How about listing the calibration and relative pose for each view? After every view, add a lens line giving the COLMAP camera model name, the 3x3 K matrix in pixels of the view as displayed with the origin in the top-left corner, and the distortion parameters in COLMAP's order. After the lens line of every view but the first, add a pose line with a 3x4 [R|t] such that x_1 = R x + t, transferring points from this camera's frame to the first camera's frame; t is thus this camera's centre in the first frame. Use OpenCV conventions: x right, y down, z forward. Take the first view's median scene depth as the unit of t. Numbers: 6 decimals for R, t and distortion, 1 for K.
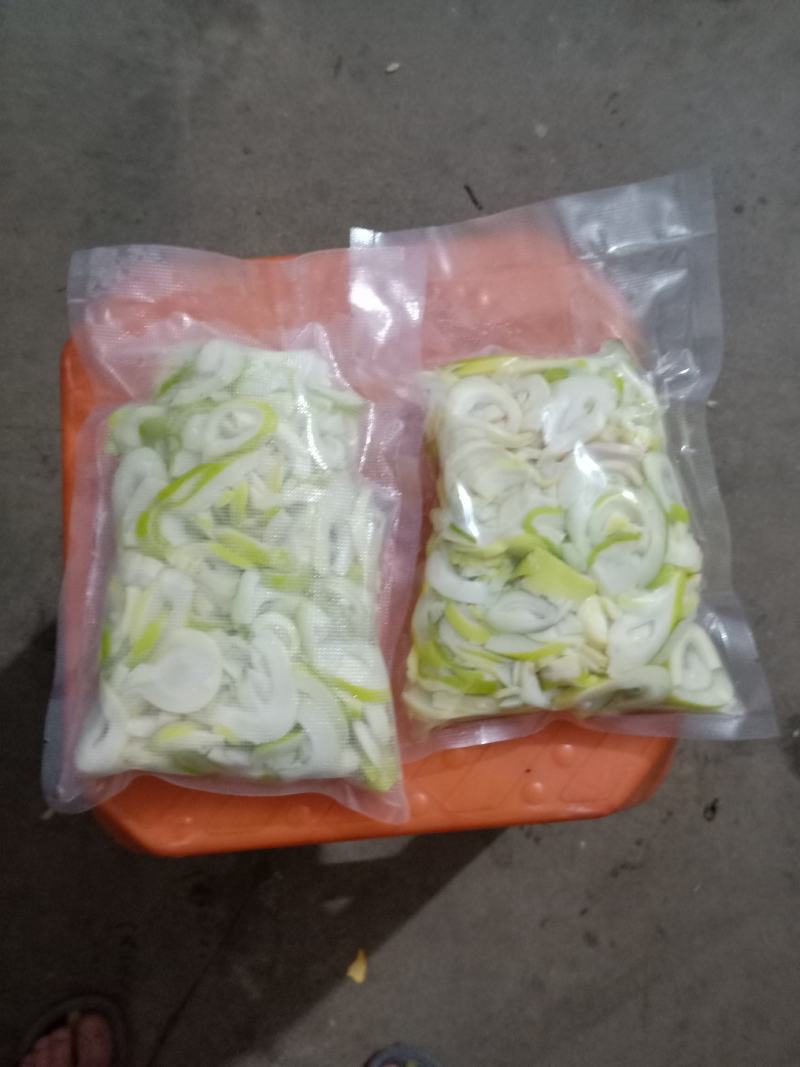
lens RADIAL K [[757.3, 0, 400.0], [0, 757.3, 533.5], [0, 0, 1]] dist [-0.000835, 0.000905]
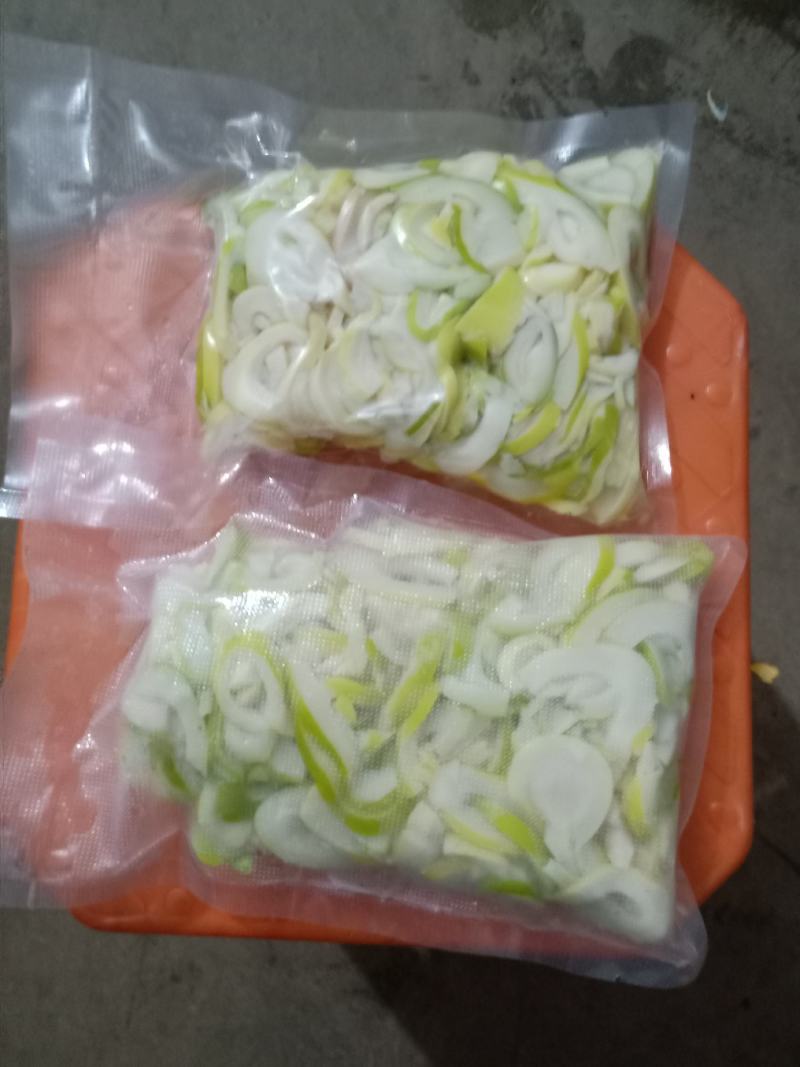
lens RADIAL K [[757.3, 0, 400.0], [0, 757.3, 533.5], [0, 0, 1]] dist [-0.000835, 0.000905]
pose [[0.125313, -0.985889, 0.110996, -0.131722], [0.982015, 0.139183, 0.127574, -0.111527], [-0.141223, 0.093013, 0.985599, 0.223514]]
